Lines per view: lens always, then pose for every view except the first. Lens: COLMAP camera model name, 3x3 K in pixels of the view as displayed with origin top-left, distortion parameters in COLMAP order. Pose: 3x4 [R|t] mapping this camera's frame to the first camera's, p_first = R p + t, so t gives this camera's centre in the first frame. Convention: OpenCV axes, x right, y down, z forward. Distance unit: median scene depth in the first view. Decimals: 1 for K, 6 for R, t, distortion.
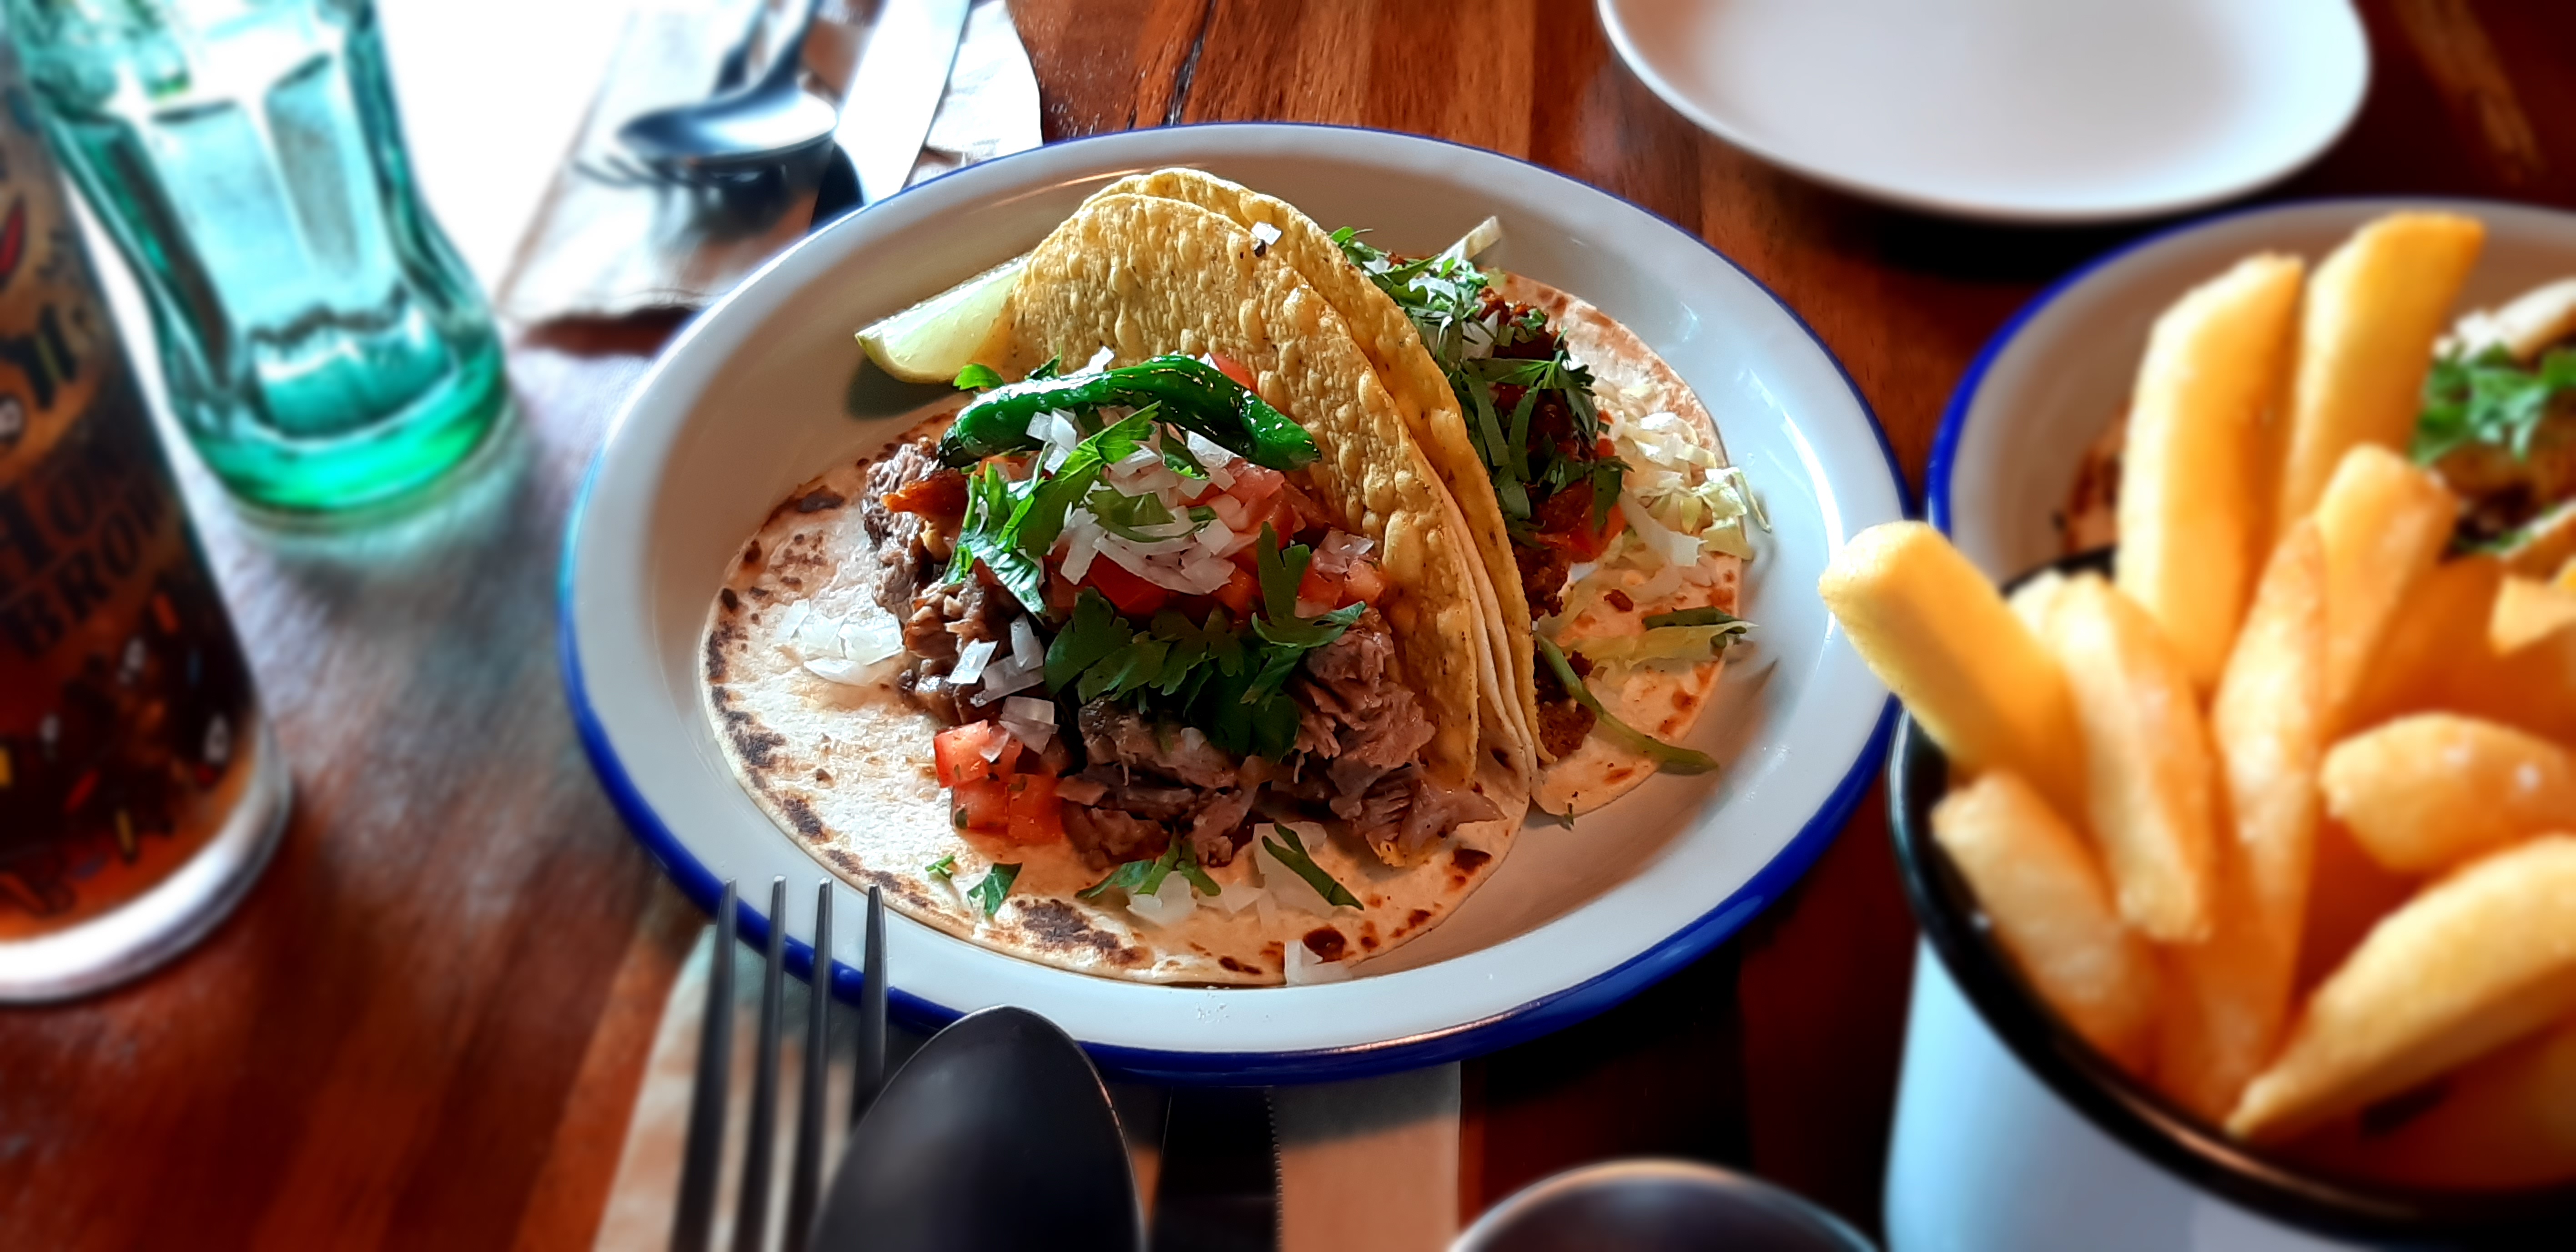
lens RADIAL K [[2085.0, 0, 1288.0], [0, 2085.0, 626.0], [0, 0, 1]] dist [0.108983, -0.370659]
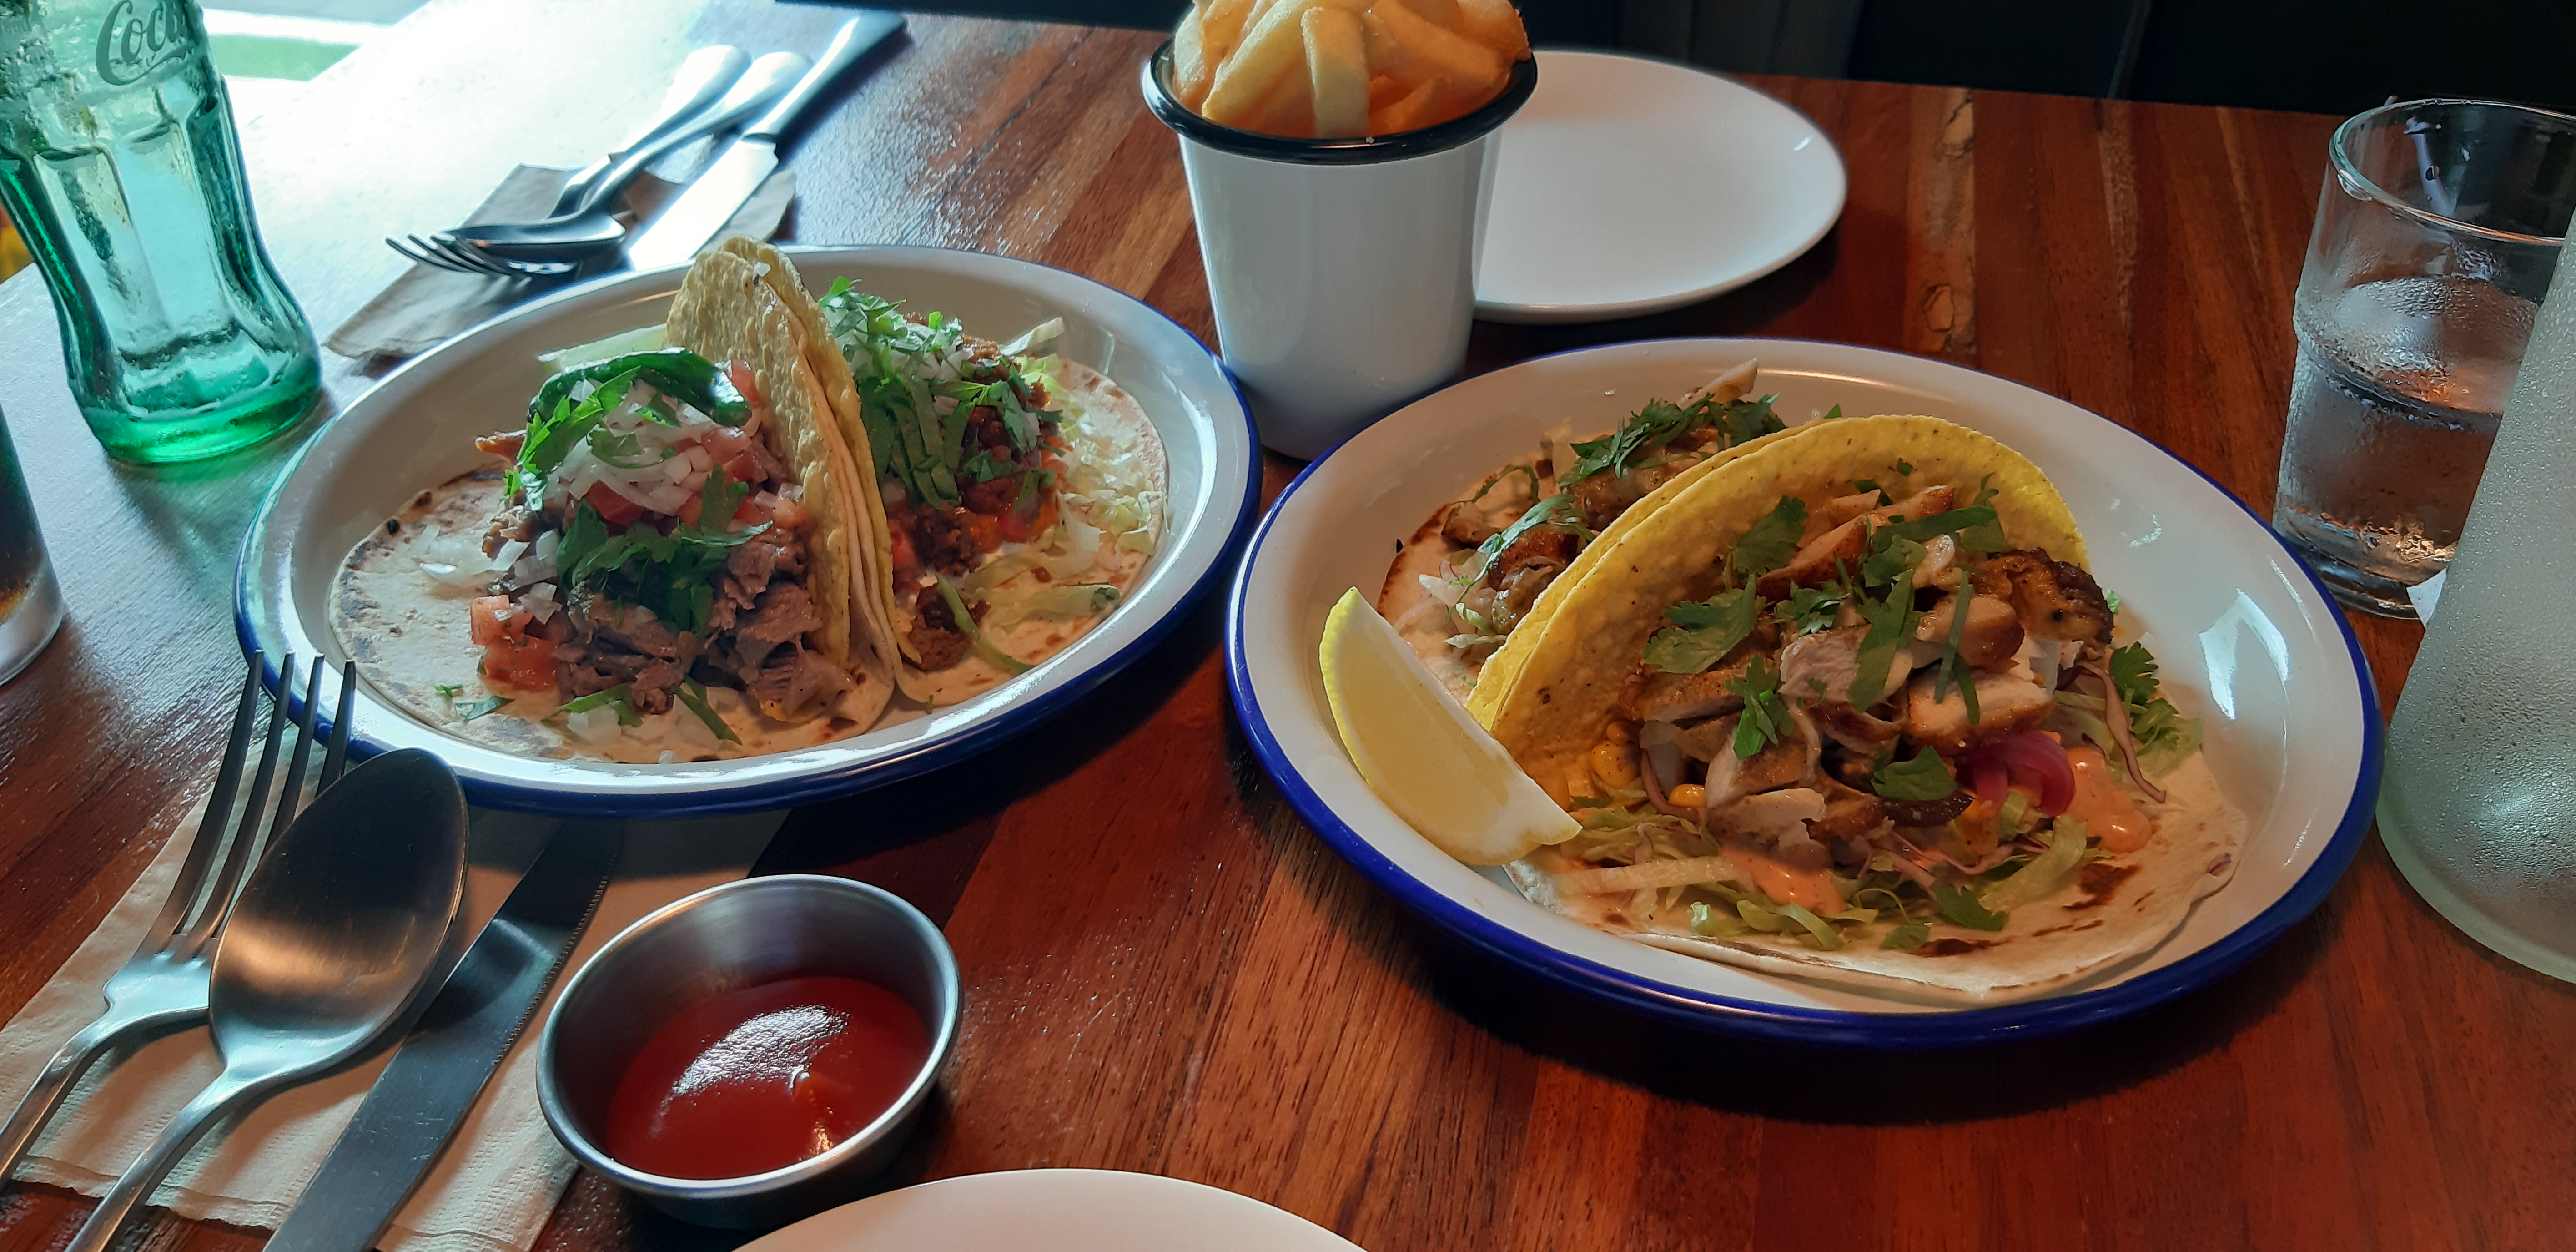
lens RADIAL K [[2085.0, 0, 1288.0], [0, 2085.0, 626.0], [0, 0, 1]] dist [0.108983, -0.370659]
pose [[0.989487, 0.070736, -0.126143, 0.535680], [-0.090084, 0.983807, -0.154950, 0.232343], [0.113140, 0.164685, 0.979836, -0.283467]]
